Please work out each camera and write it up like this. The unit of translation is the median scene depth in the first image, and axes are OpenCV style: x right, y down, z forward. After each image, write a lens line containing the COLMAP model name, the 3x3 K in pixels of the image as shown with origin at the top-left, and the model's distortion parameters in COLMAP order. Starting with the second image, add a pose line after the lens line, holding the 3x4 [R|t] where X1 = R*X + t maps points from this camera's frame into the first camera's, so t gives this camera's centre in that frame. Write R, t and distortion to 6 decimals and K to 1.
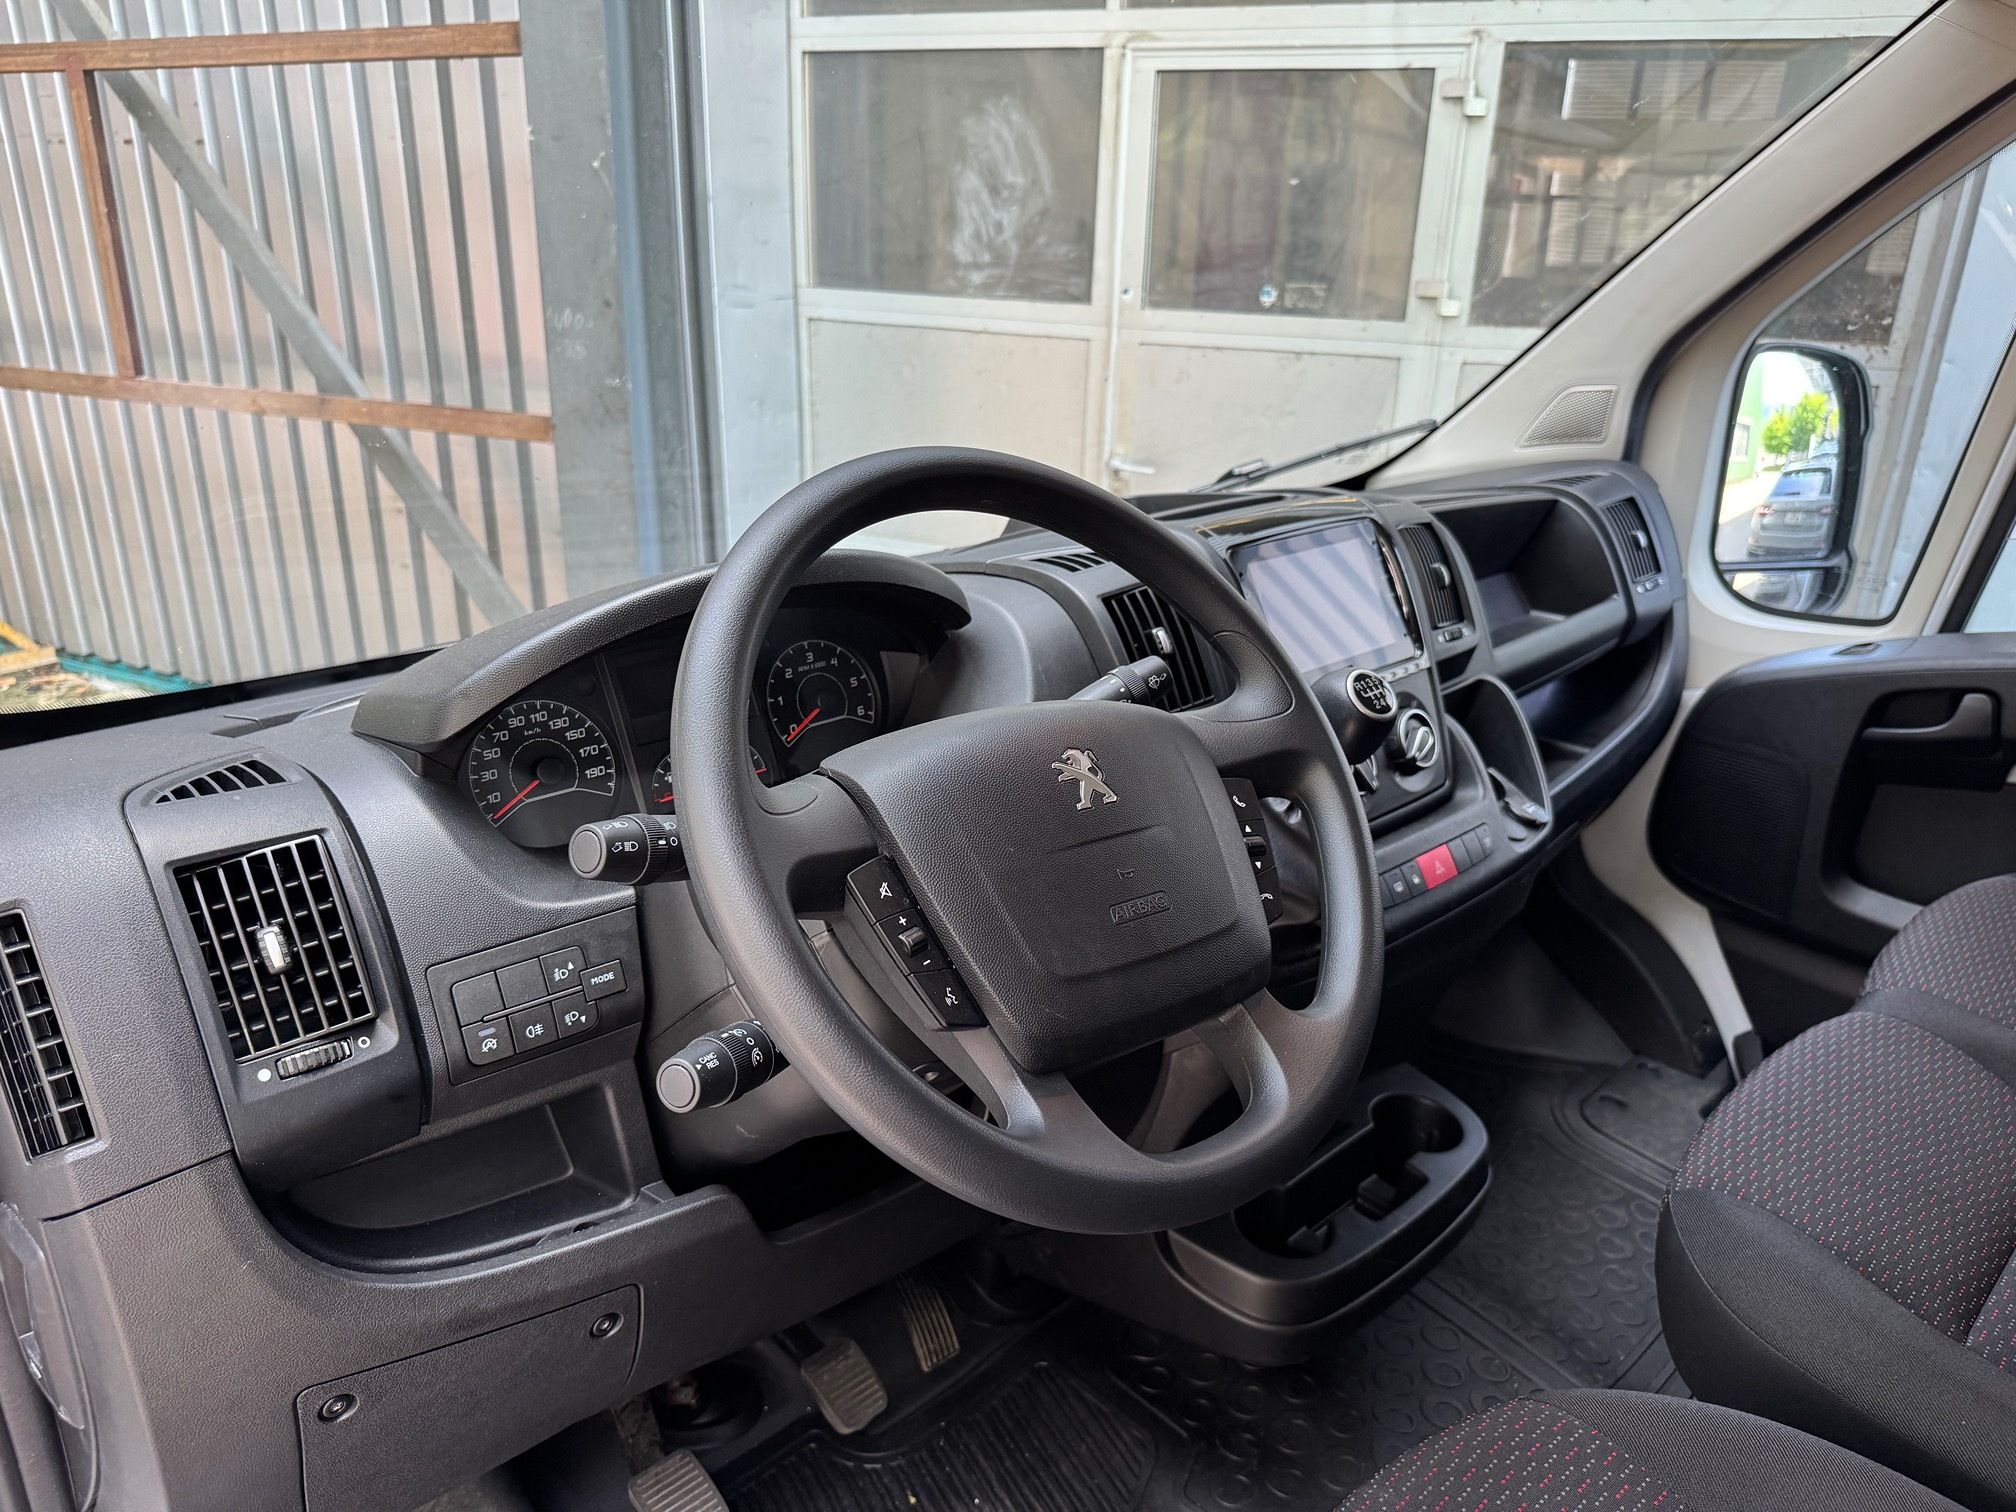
lens RADIAL K [[1431.7, 0, 1018.7], [0, 1431.7, 770.2], [0, 0, 1]] dist [0.033791, -0.045031]
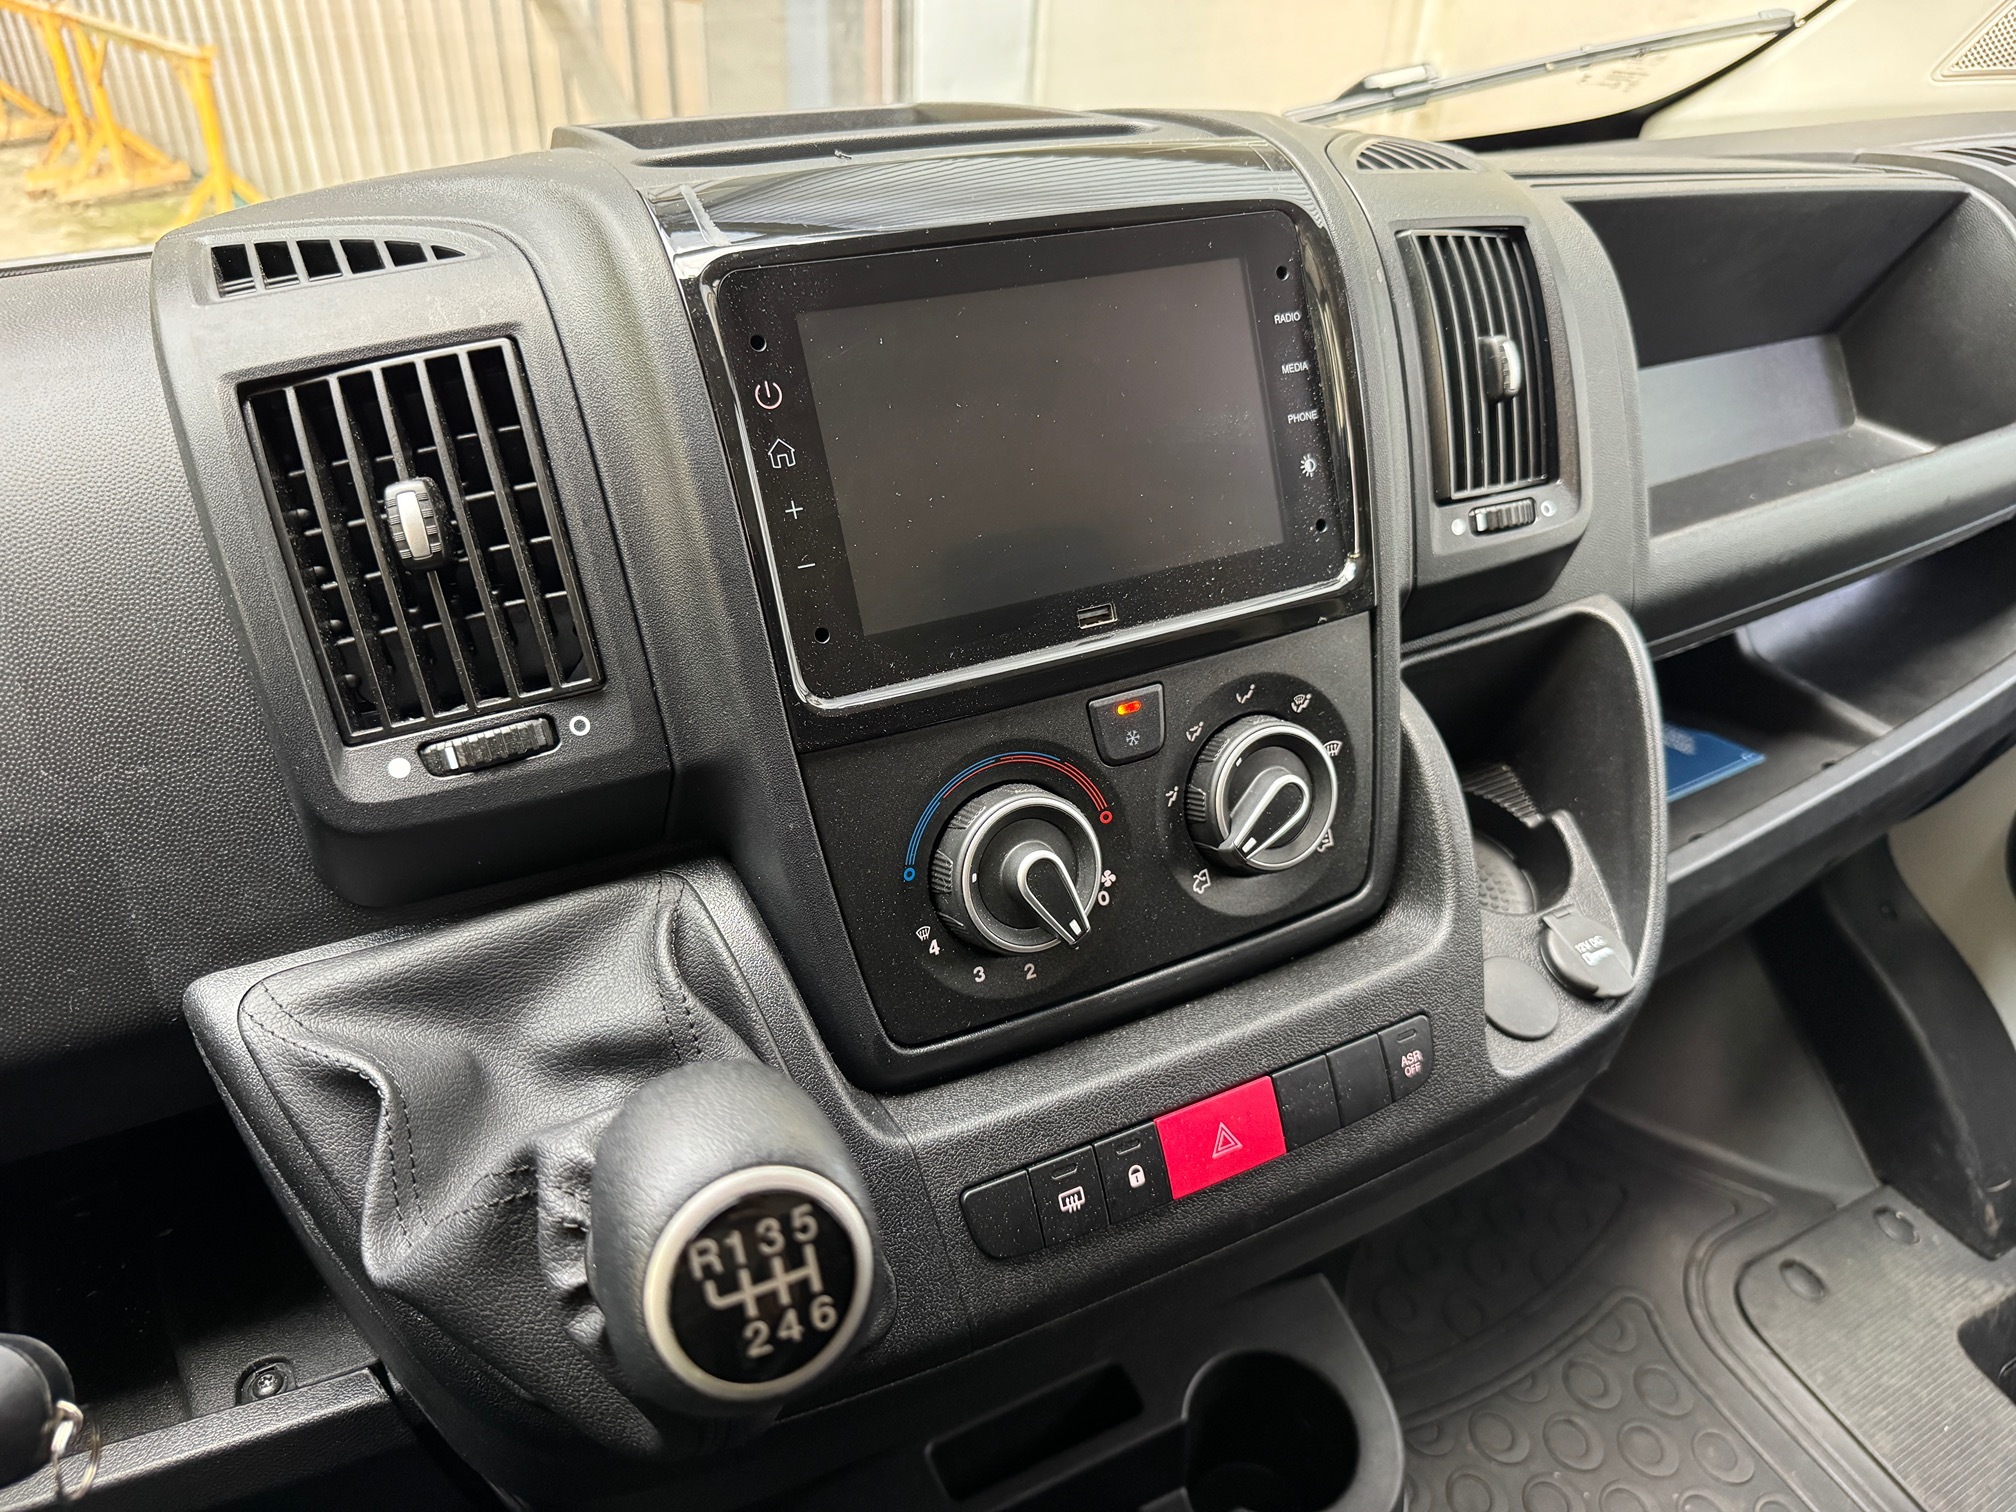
lens RADIAL K [[1431.7, 0, 1019.5], [0, 1431.7, 739.6], [0, 0, 1]] dist [0.033791, -0.045031]
pose [[0.958875, 0.176901, -0.221958, 0.206030], [-0.123016, 0.963766, 0.236689, -0.085834], [0.255786, -0.199651, 0.945893, 0.422372]]
